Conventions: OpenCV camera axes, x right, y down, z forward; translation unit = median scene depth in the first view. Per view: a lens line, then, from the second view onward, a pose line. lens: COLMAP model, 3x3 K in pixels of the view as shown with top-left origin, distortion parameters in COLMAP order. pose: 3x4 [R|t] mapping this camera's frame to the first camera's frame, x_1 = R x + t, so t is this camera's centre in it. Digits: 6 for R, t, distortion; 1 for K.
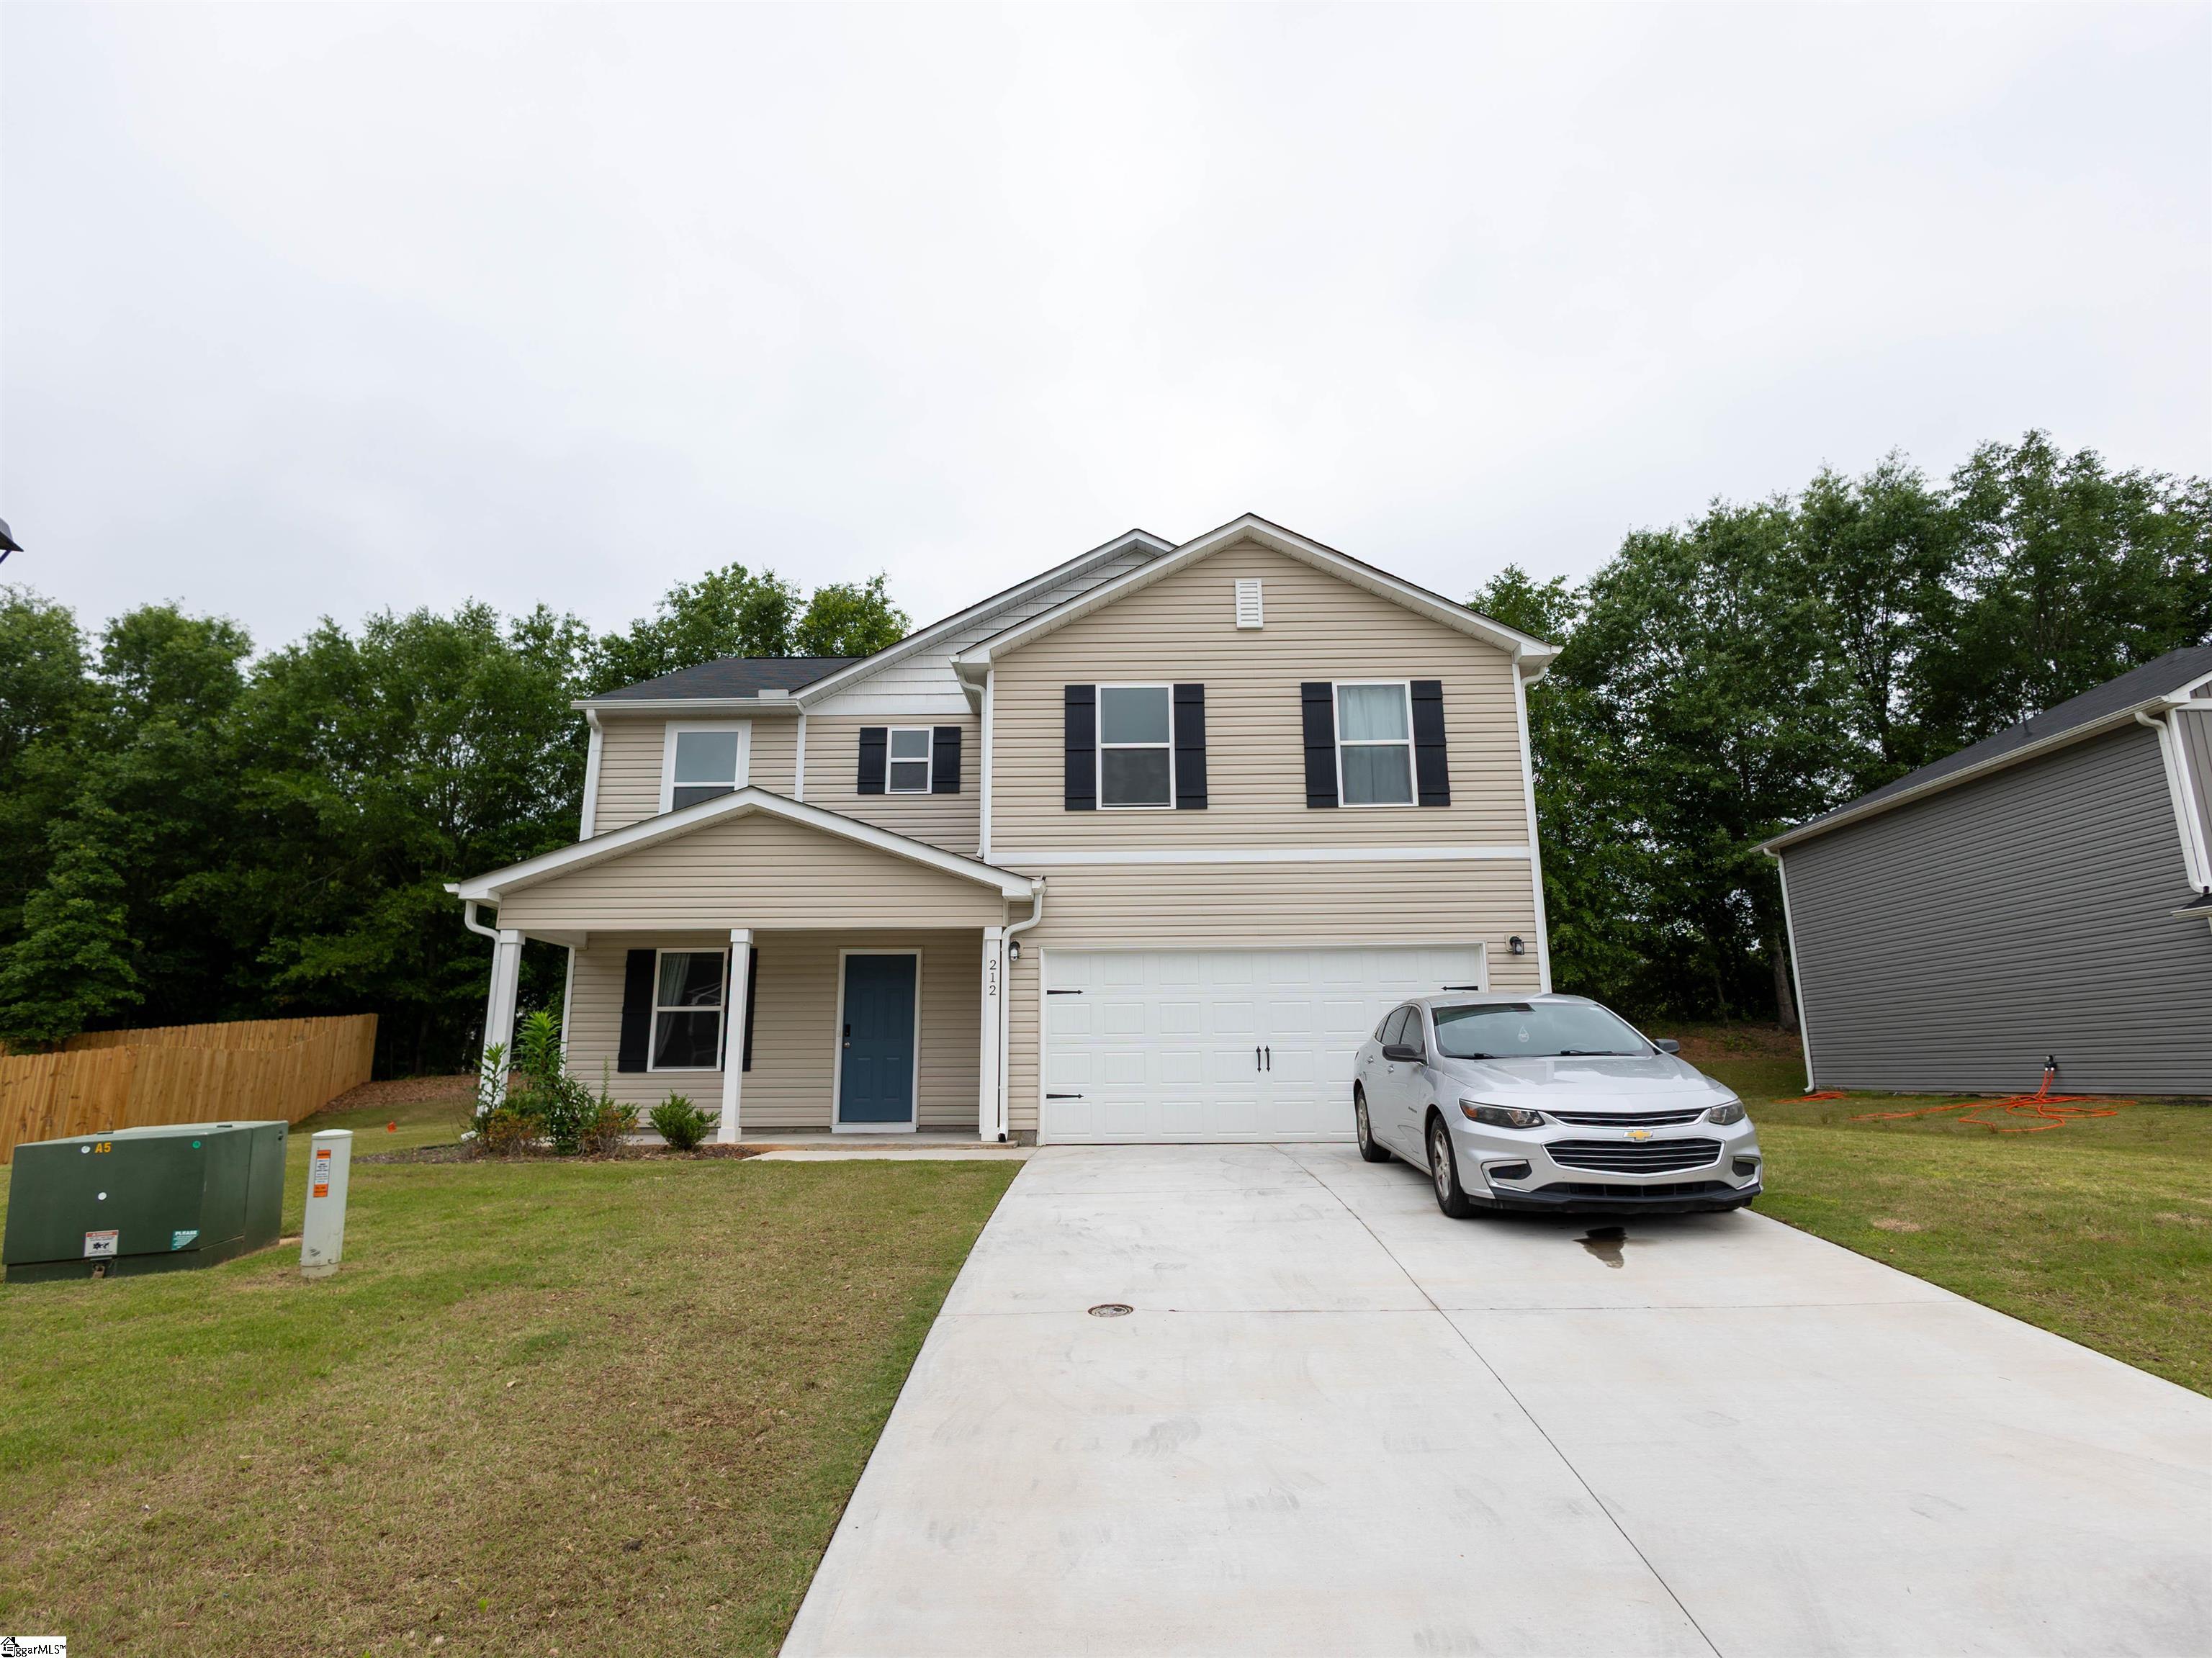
lens RADIAL K [[1134.5, 0, 1099.7], [0, 1134.5, 834.3], [0, 0, 1]] dist [0.001729, 0.000243]
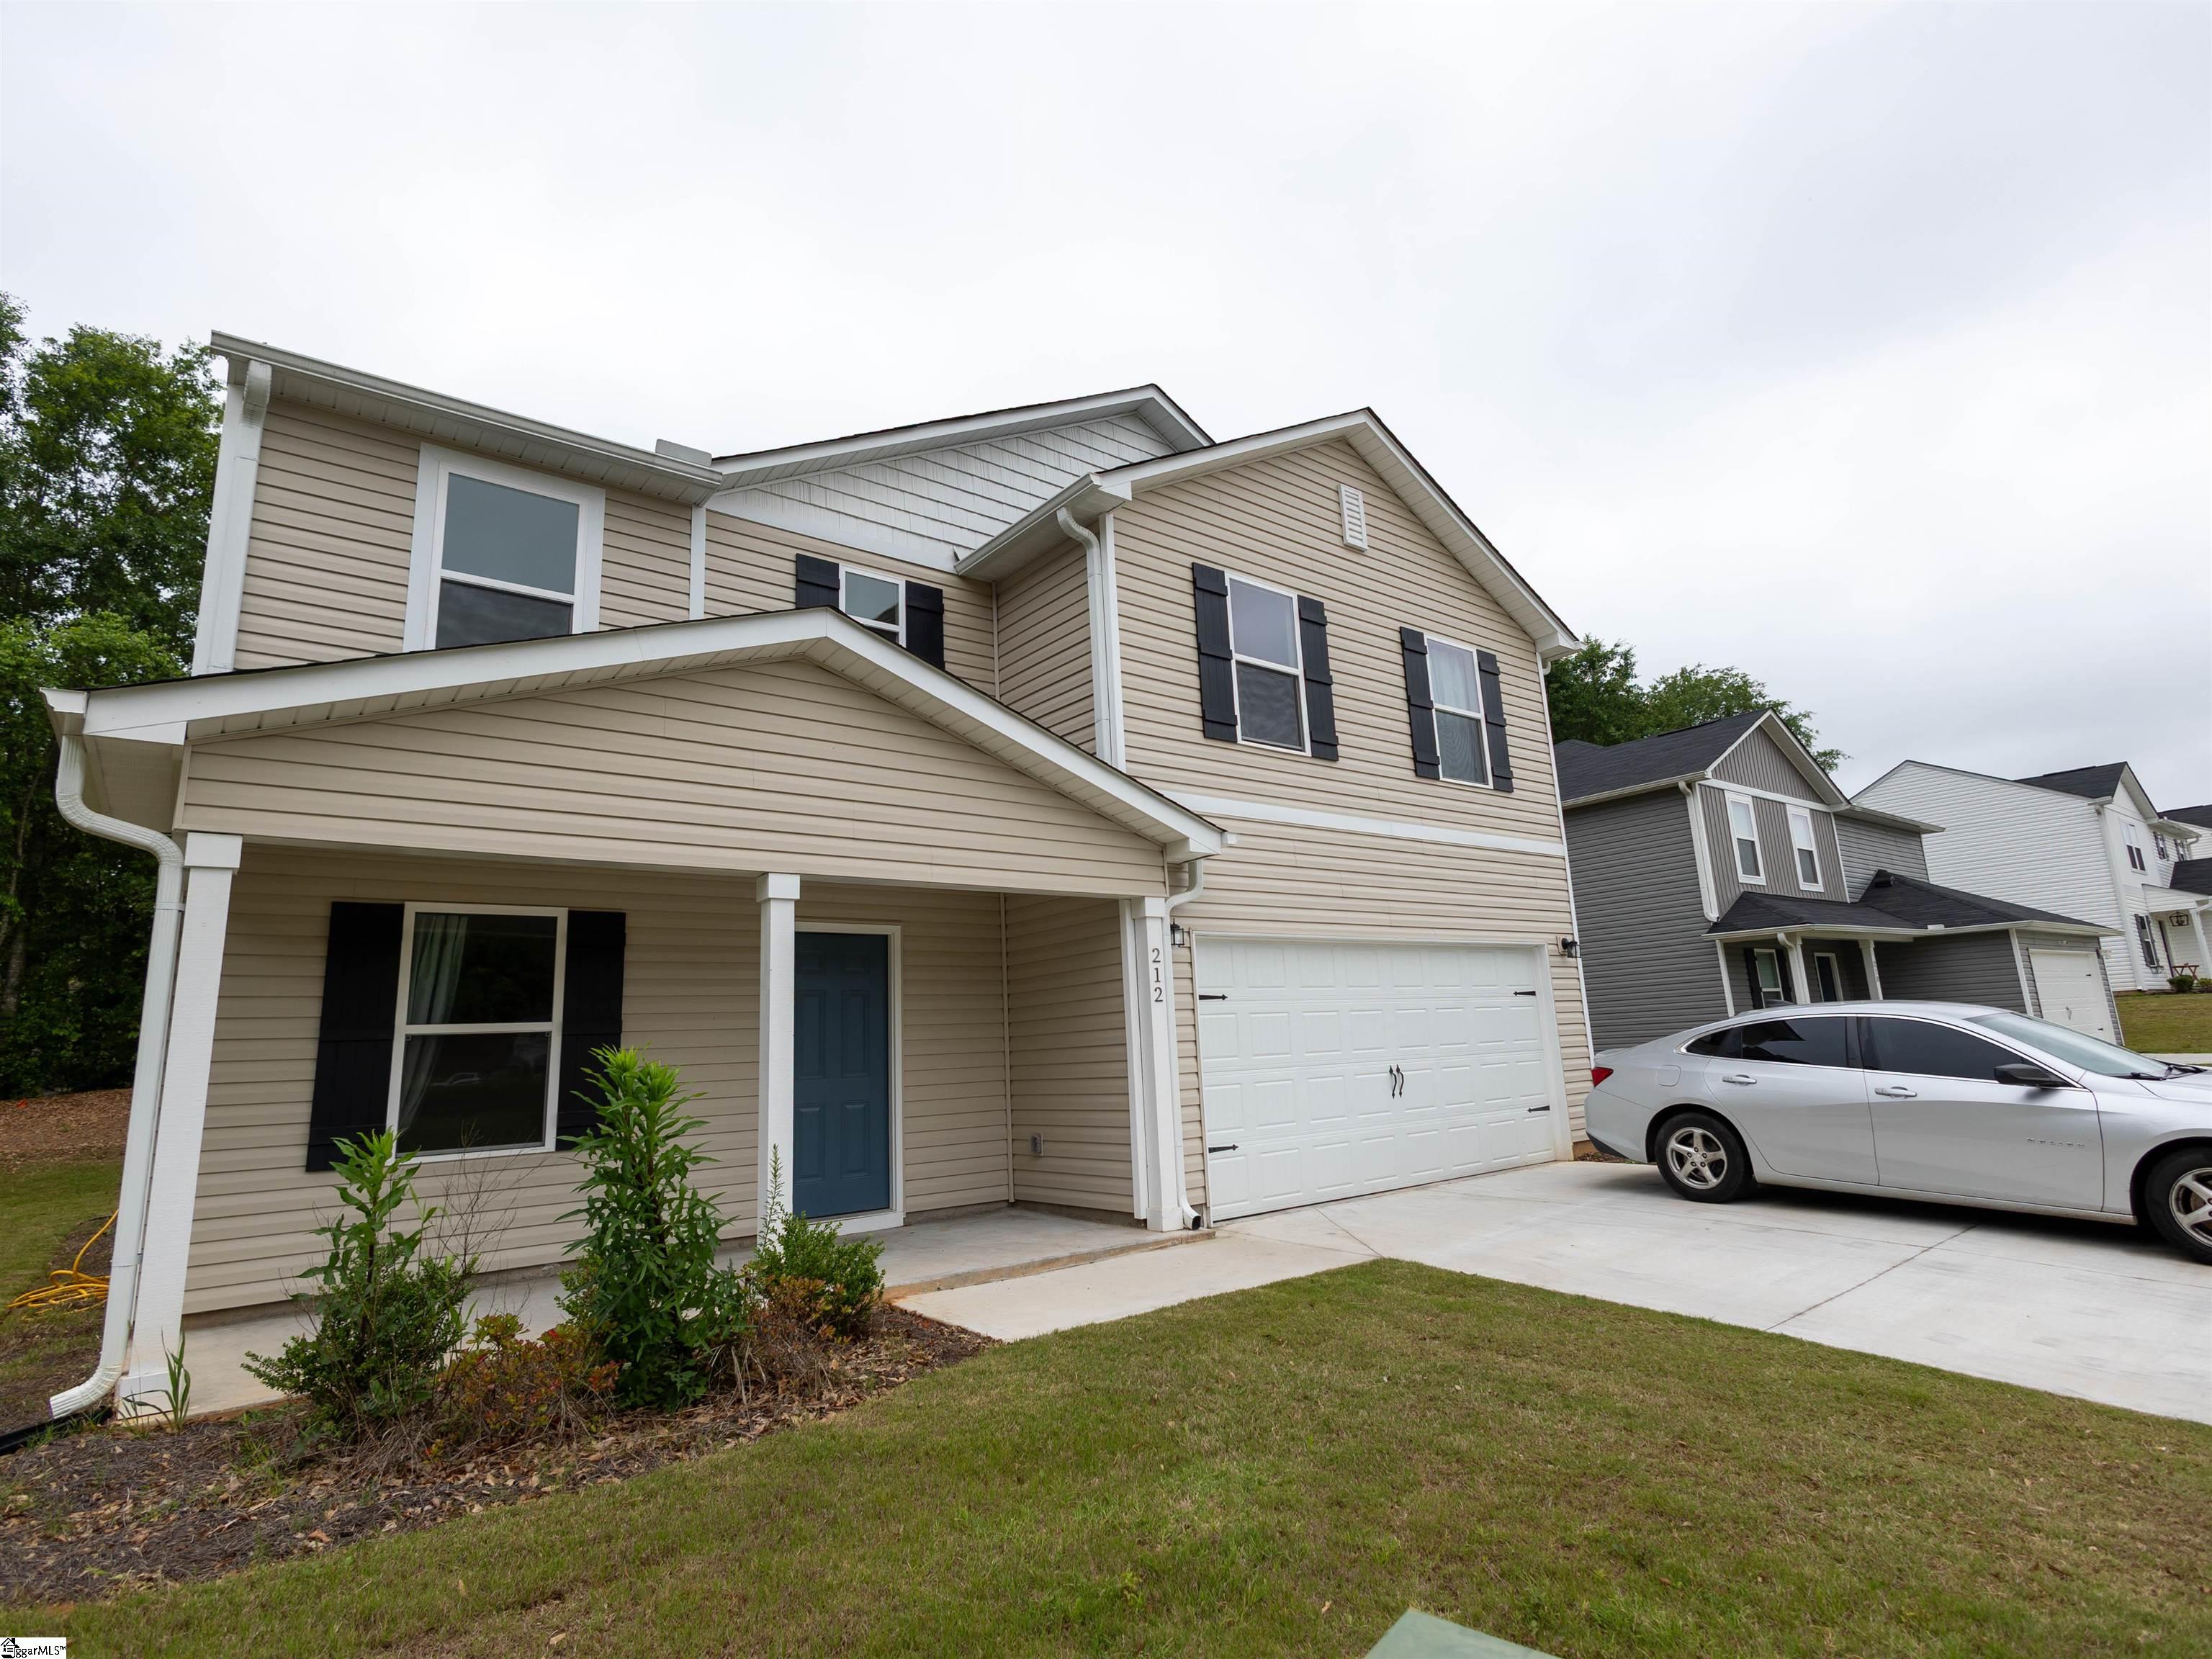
lens RADIAL K [[1134.6, 0, 1105.4], [0, 1134.6, 819.7], [0, 0, 1]] dist [0.001729, 0.000243]
pose [[0.777243, 0.099677, 0.621255, -0.499841], [-0.091614, 0.994778, -0.044989, 0.065469], [-0.622495, -0.021949, 0.782316, 0.479872]]
